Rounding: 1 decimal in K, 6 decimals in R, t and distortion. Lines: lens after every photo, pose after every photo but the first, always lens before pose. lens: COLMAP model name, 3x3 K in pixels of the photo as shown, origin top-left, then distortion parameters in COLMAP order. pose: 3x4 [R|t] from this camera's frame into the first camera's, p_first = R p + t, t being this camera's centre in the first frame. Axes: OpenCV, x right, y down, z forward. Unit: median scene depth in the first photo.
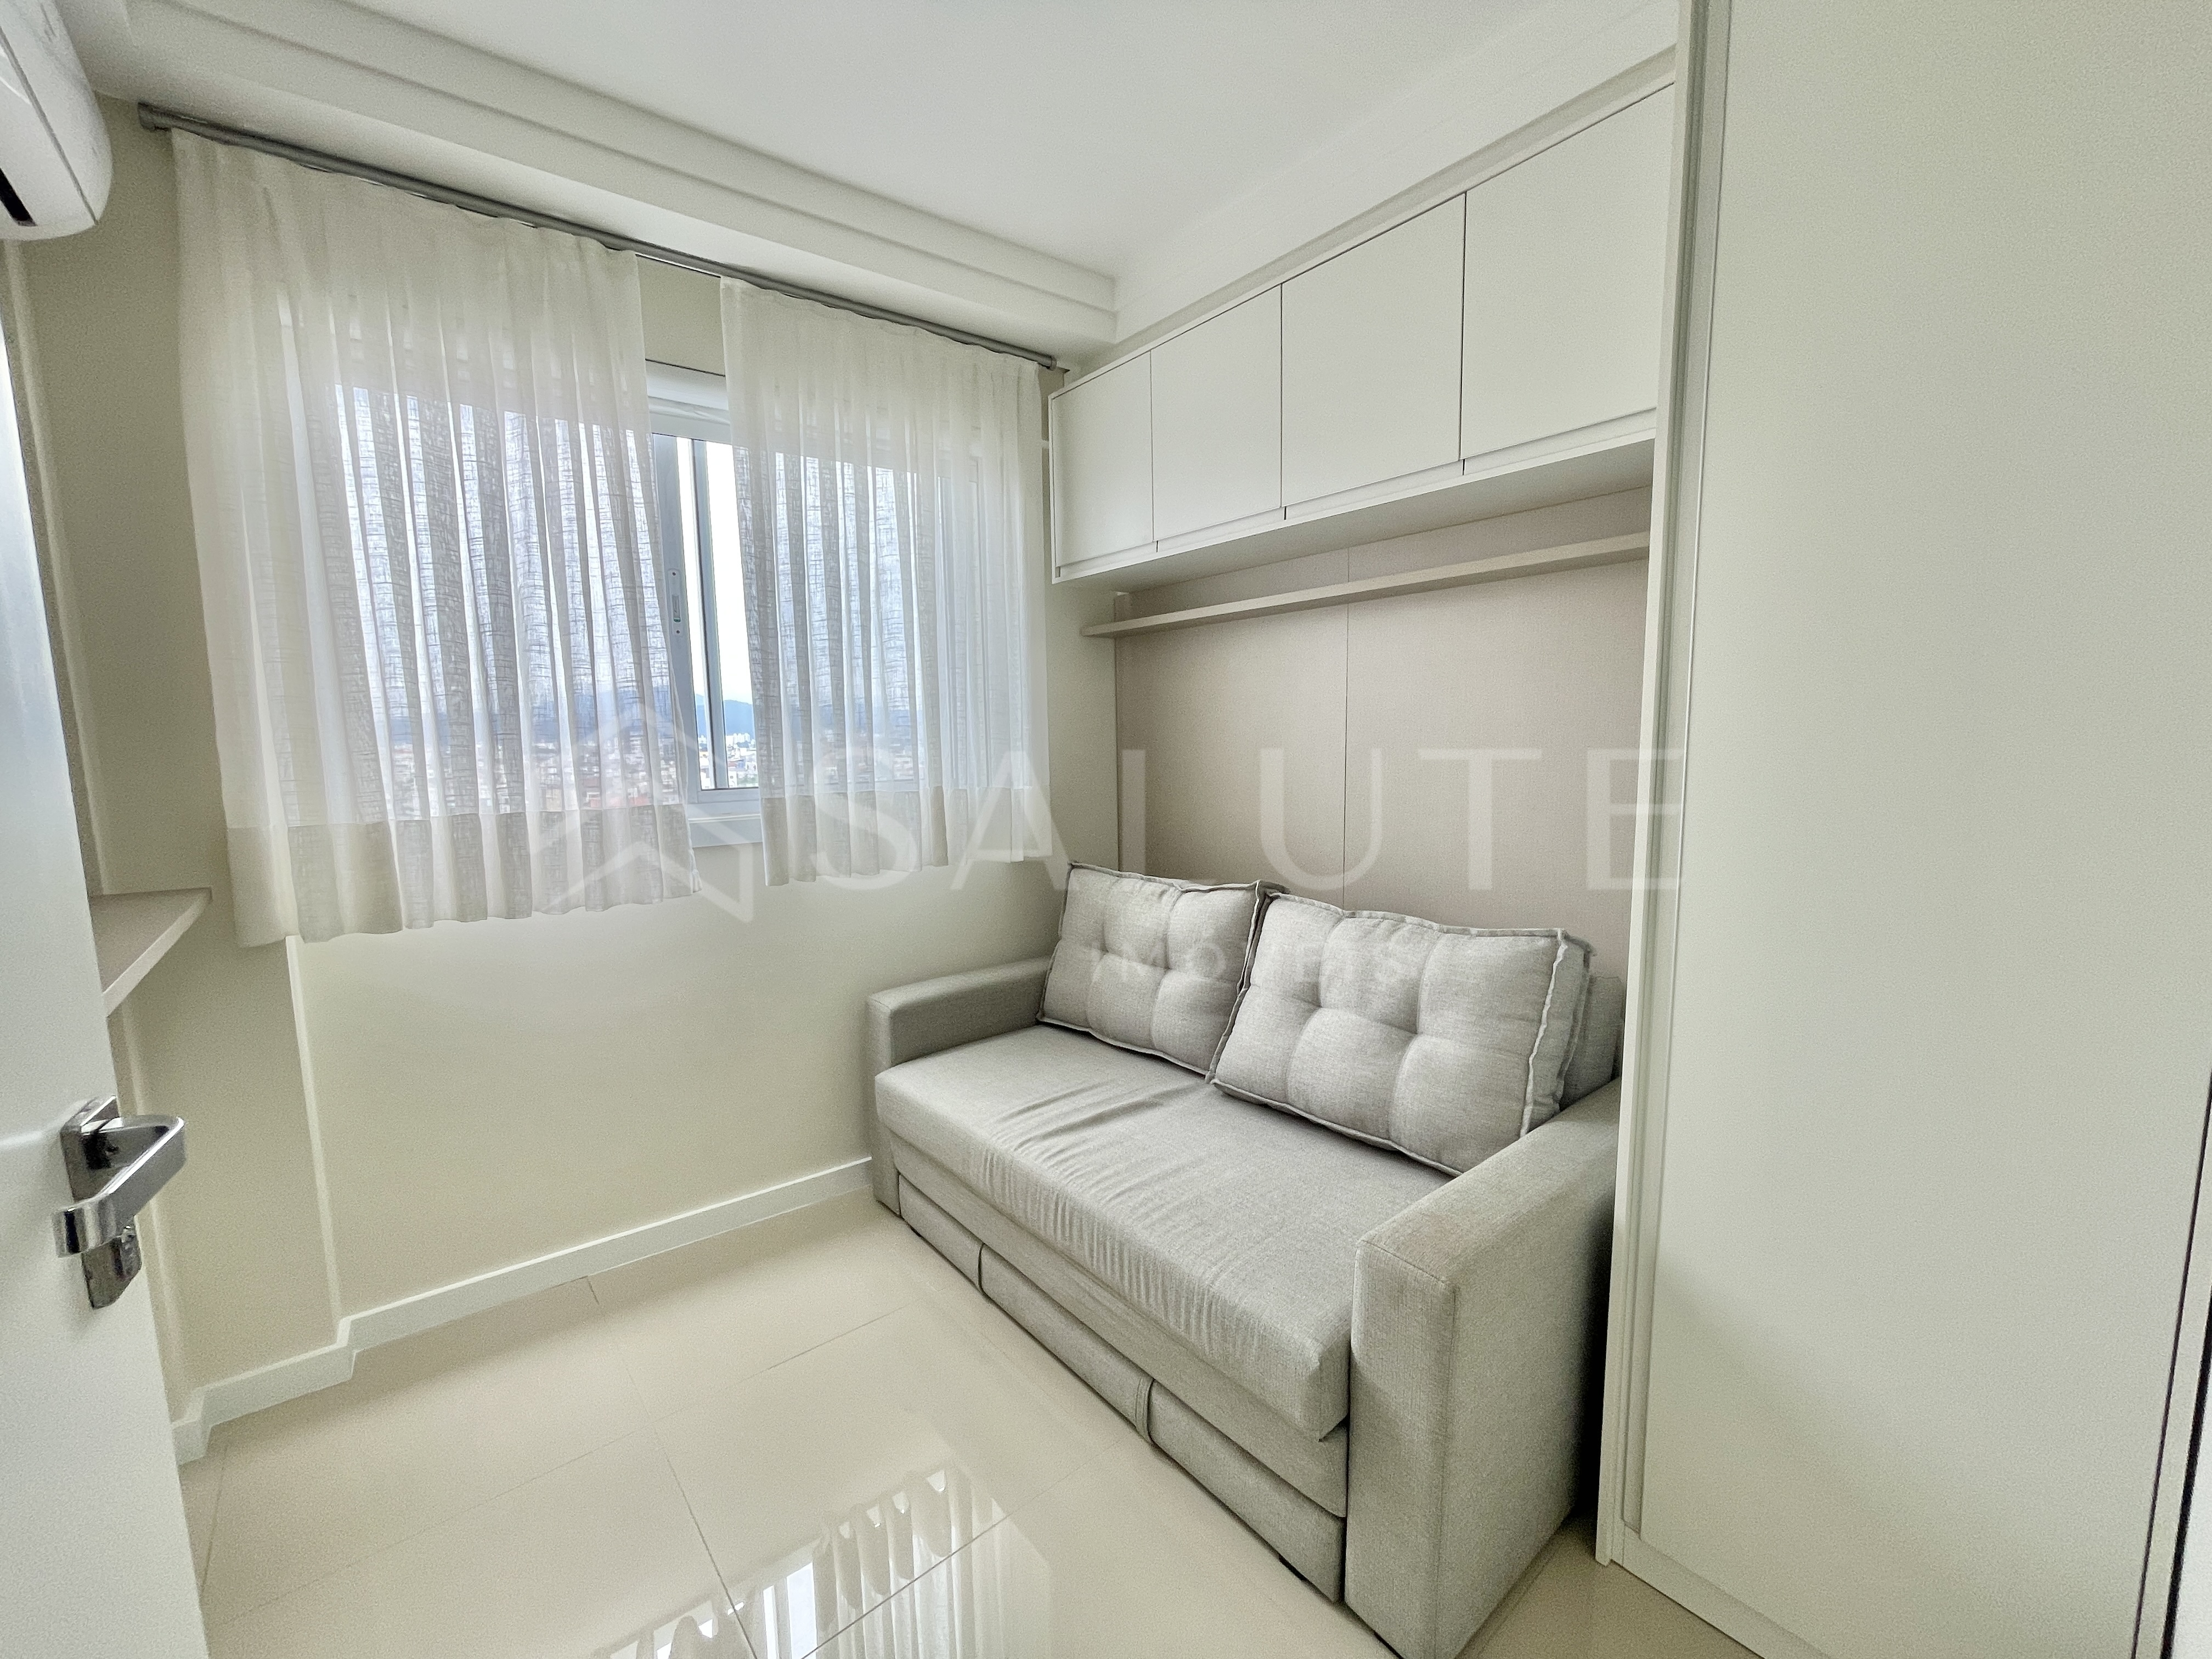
lens RADIAL K [[889.9, 0, 1100.3], [0, 889.9, 839.8], [0, 0, 1]] dist [-0.000691, -0.000543]
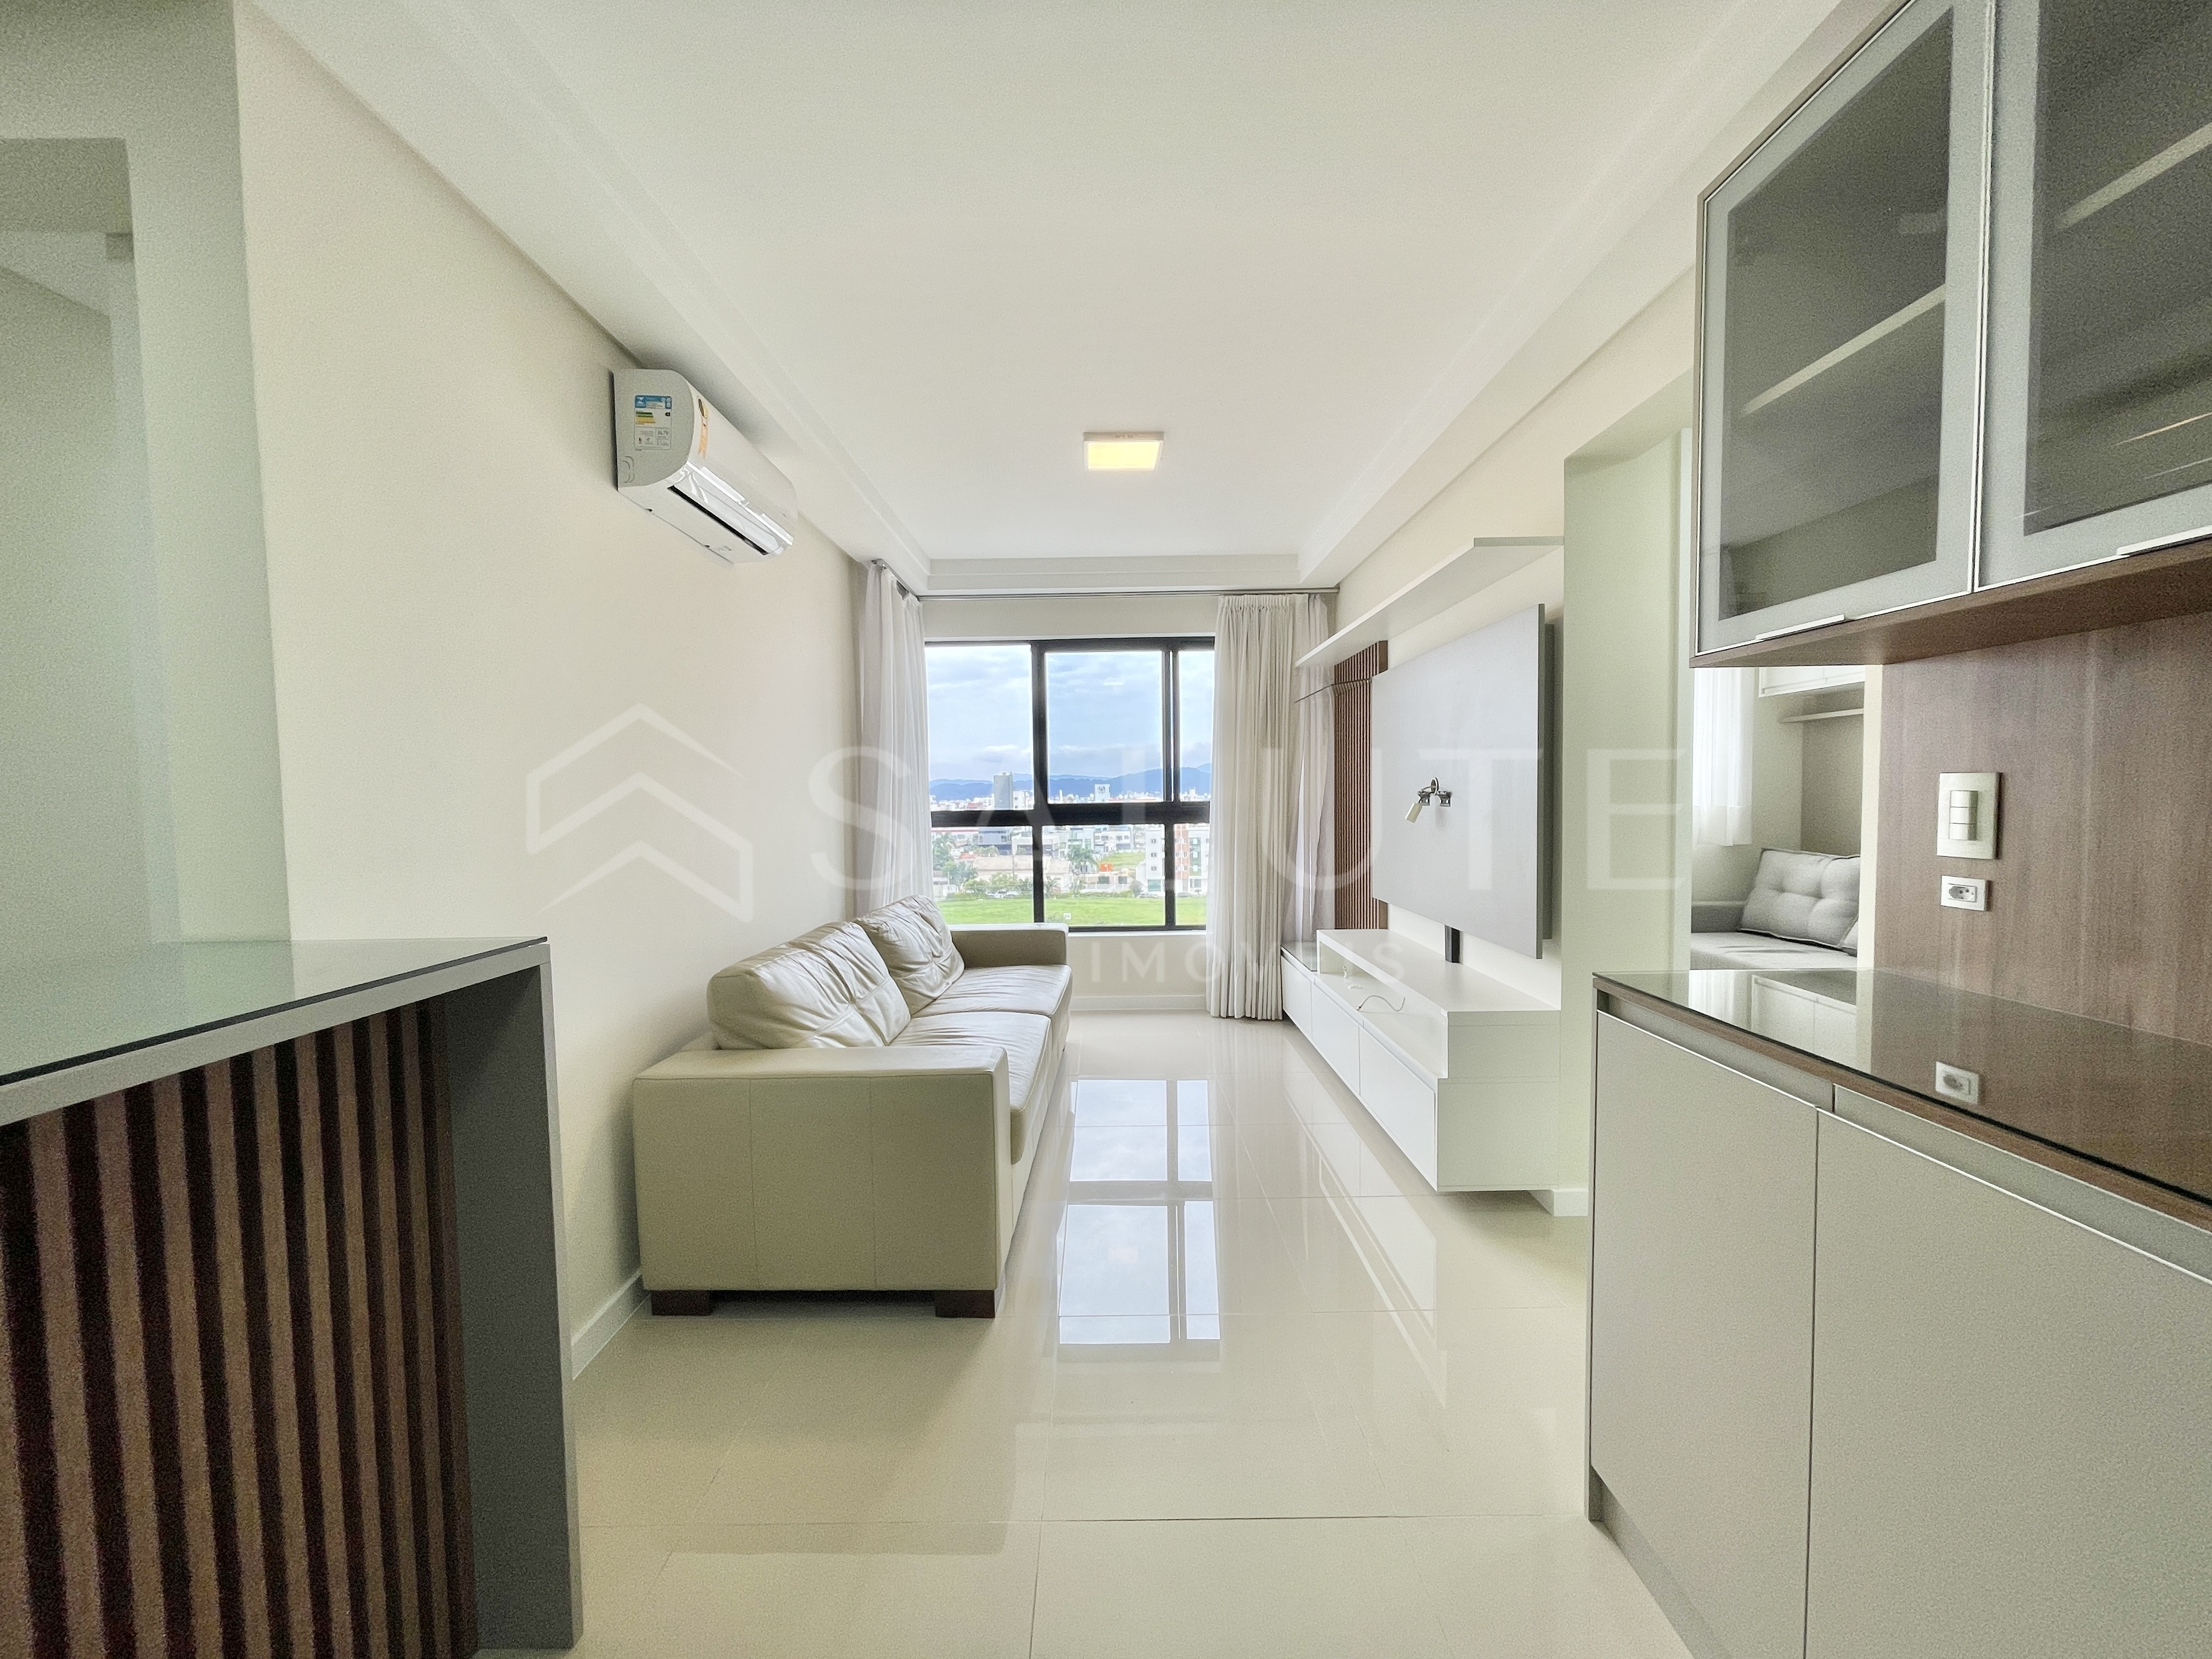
lens RADIAL K [[889.9, 0, 1100.3], [0, 889.9, 839.8], [0, 0, 1]] dist [-0.000691, -0.000543]
pose [[0.768597, 0.035185, -0.638765, 0.107694], [-0.072653, 0.996827, -0.032511, 0.203287], [0.635595, 0.071396, 0.768714, -1.593790]]
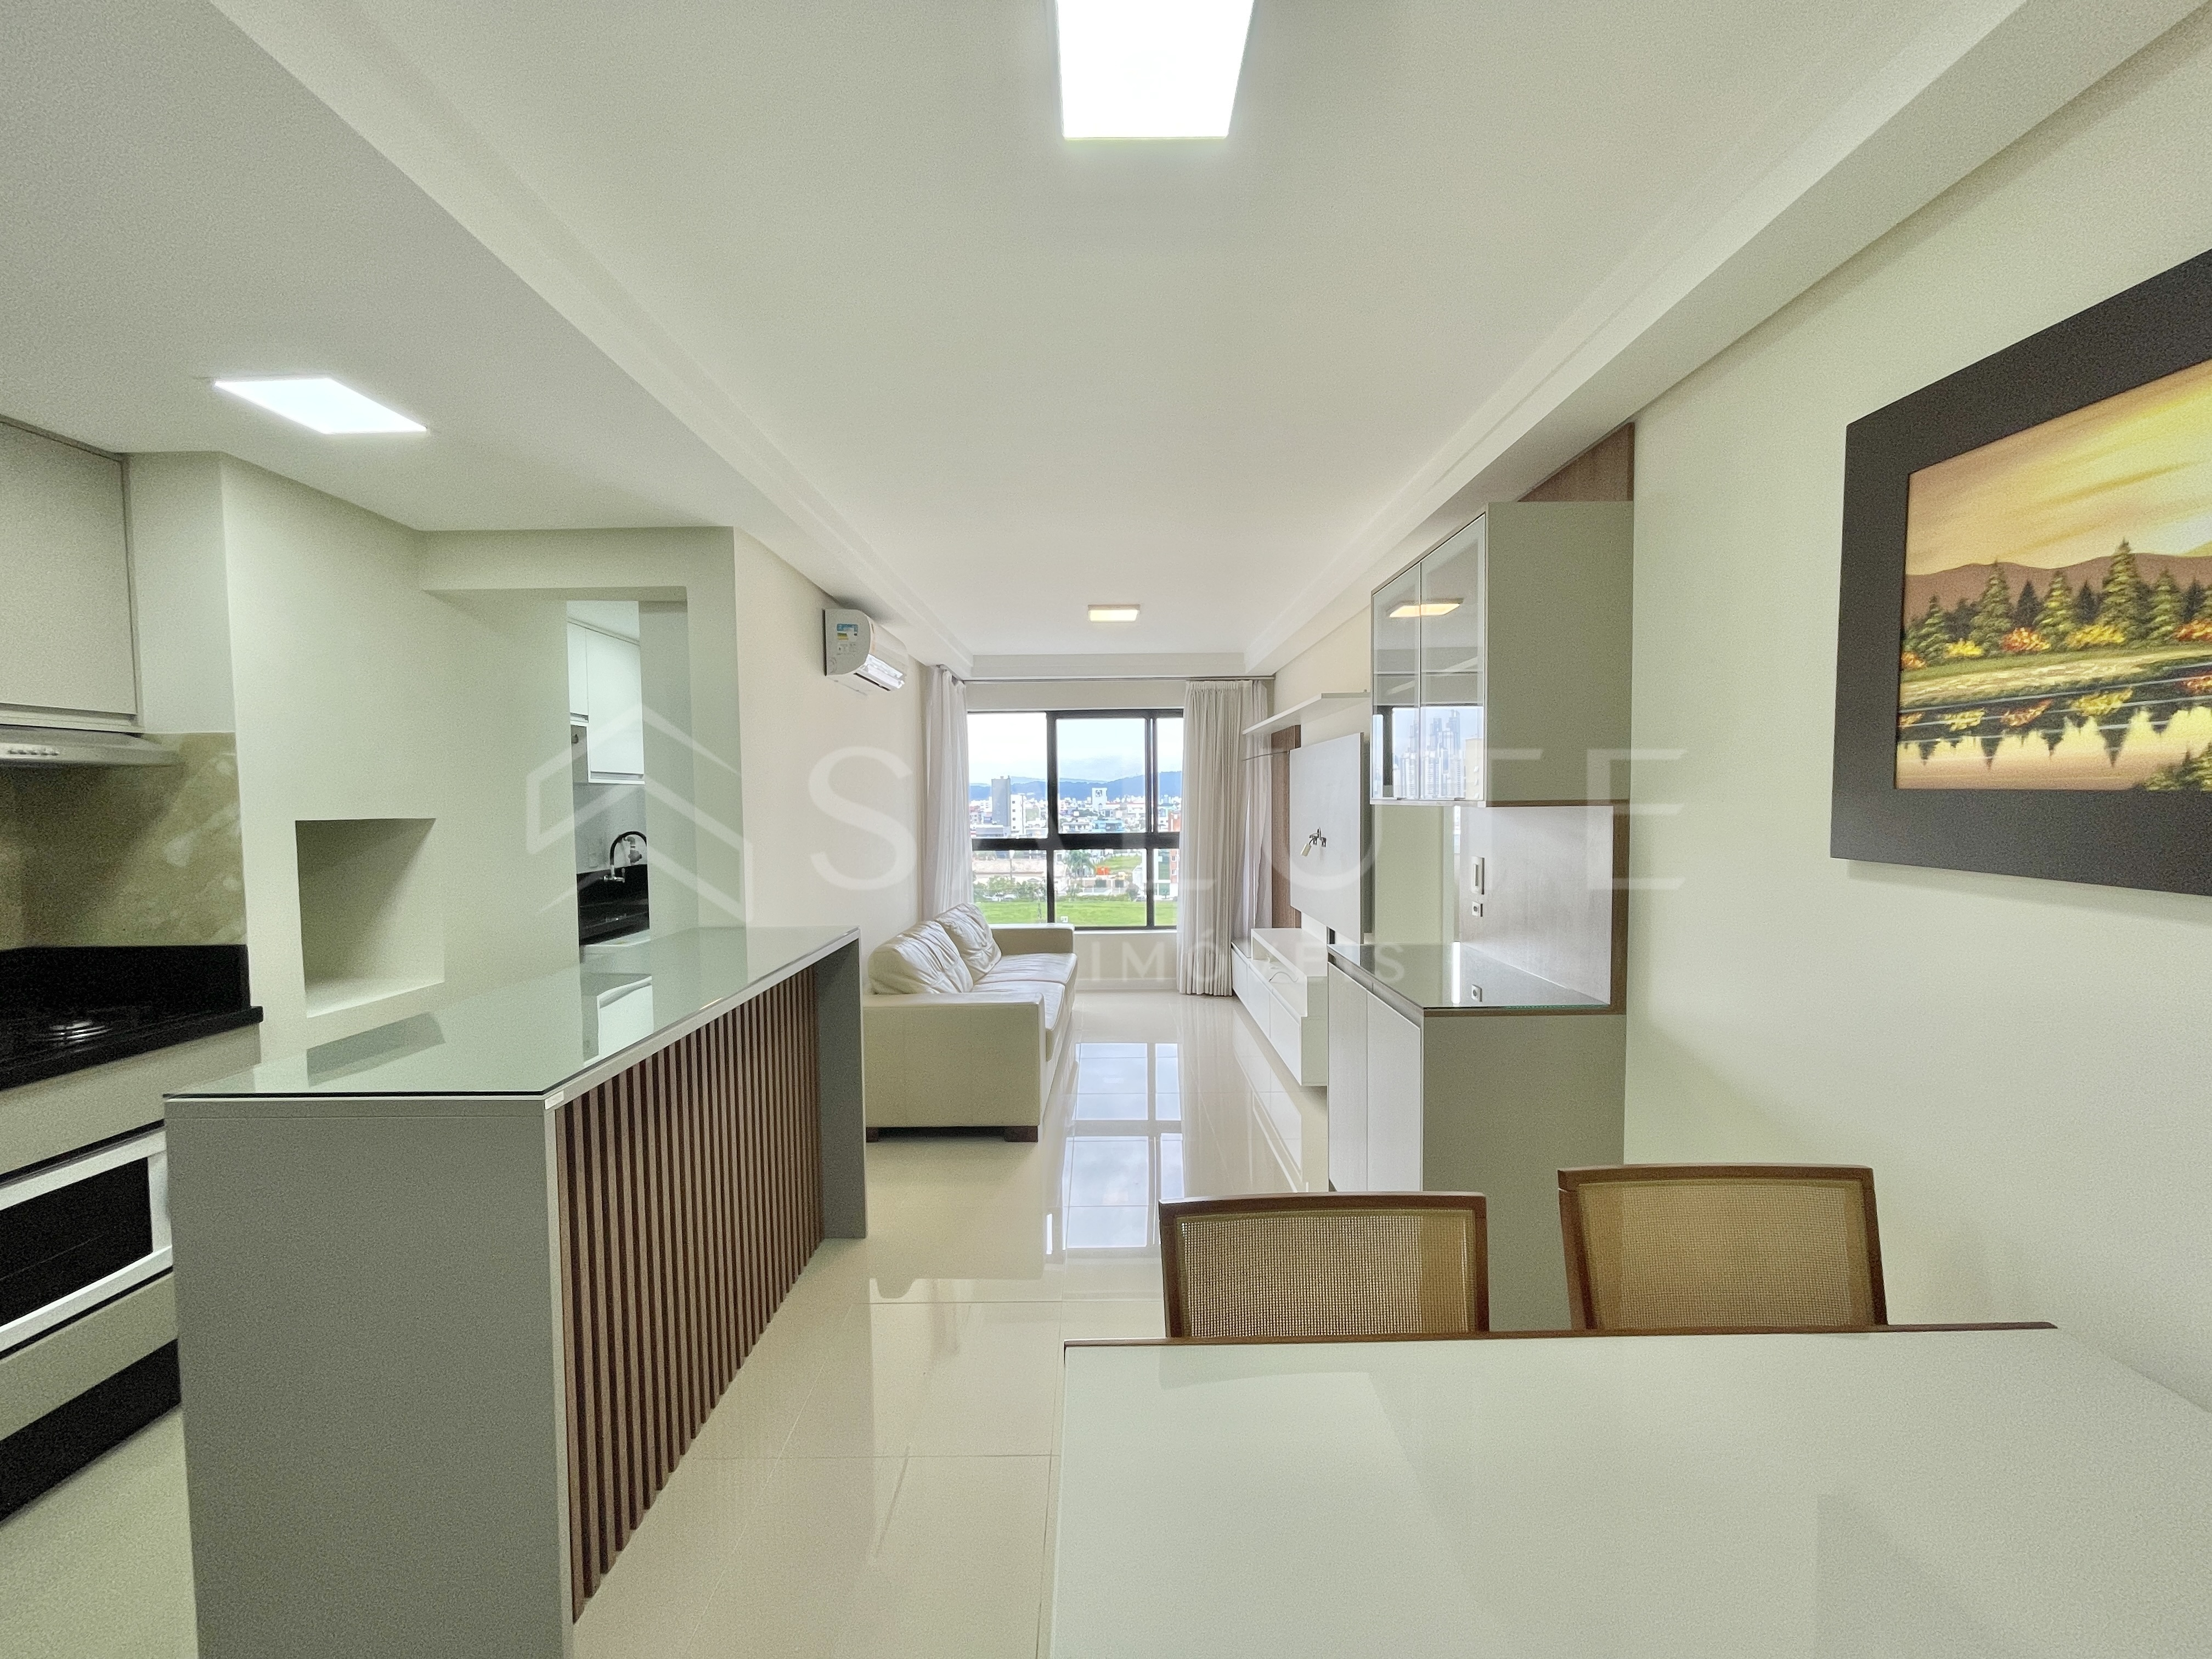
lens RADIAL K [[889.9, 0, 1100.3], [0, 889.9, 839.8], [0, 0, 1]] dist [-0.000691, -0.000543]
pose [[0.770630, 0.035927, -0.636270, 0.601053], [-0.076579, 0.996396, -0.036489, 0.165690], [0.632665, 0.076845, 0.770603, -2.197846]]
